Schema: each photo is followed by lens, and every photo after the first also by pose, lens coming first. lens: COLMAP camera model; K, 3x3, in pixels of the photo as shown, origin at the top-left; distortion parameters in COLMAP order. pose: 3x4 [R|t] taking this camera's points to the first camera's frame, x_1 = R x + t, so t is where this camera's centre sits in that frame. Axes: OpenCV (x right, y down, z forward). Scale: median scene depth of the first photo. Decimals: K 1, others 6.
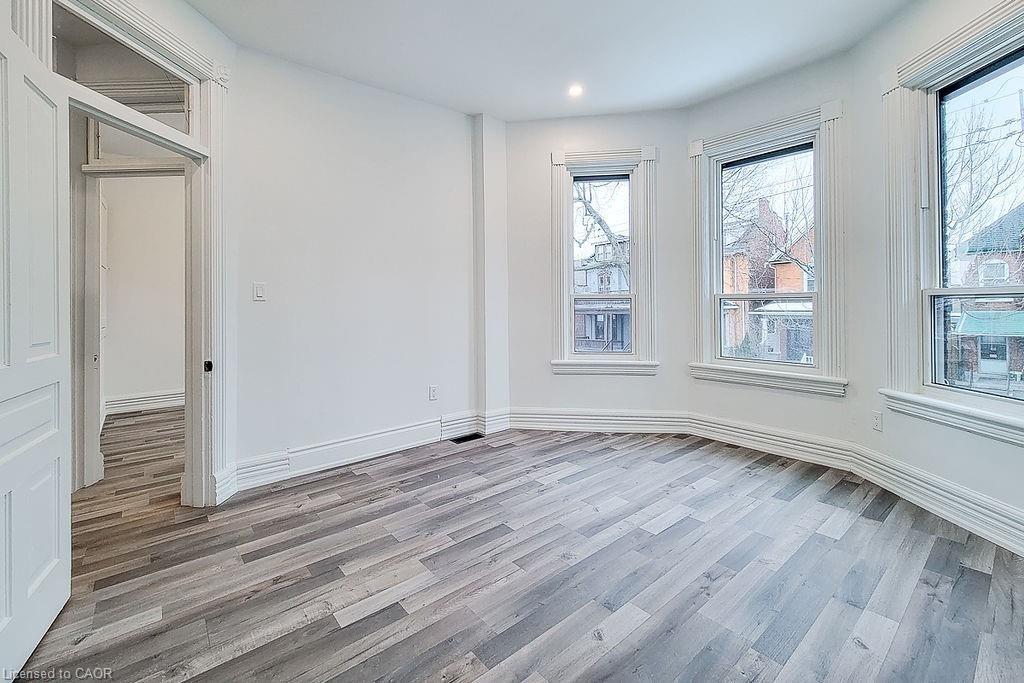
lens RADIAL K [[436.3, 0, 501.2], [0, 436.3, 304.6], [0, 0, 1]] dist [-0.000715, -0.000689]
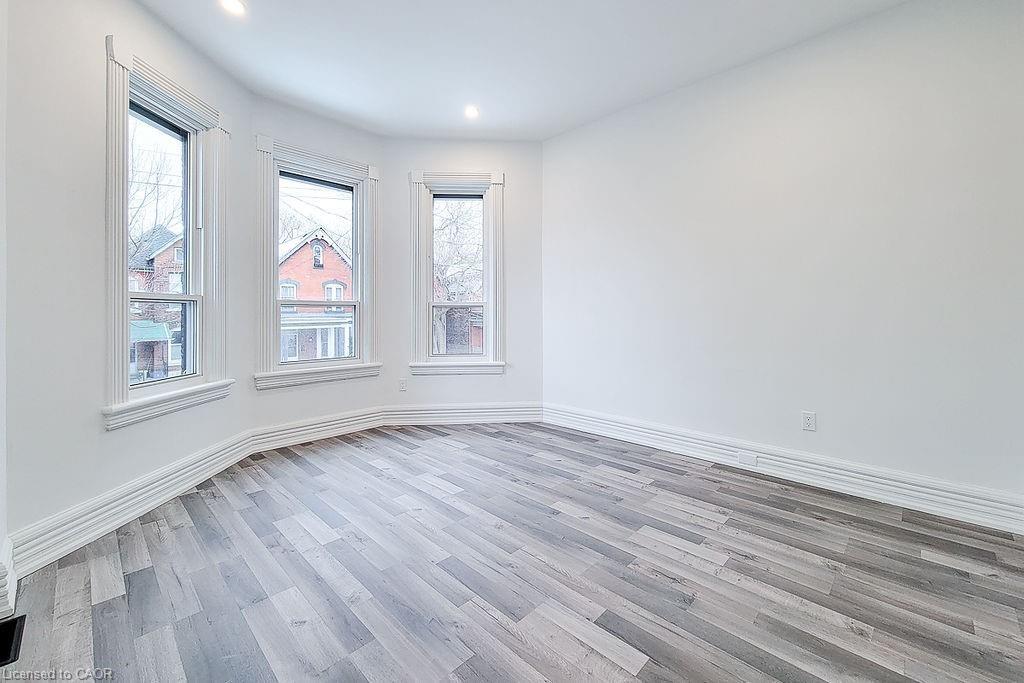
lens RADIAL K [[418.5, 0, 512.4], [0, 418.5, 309.3], [0, 0, 1]] dist [0.001438, 0.000147]
pose [[-0.114973, 0.014387, 0.993264, -0.728867], [0.002768, 0.999896, -0.014162, 0.017739], [-0.993365, 0.001122, -0.115001, 0.833856]]
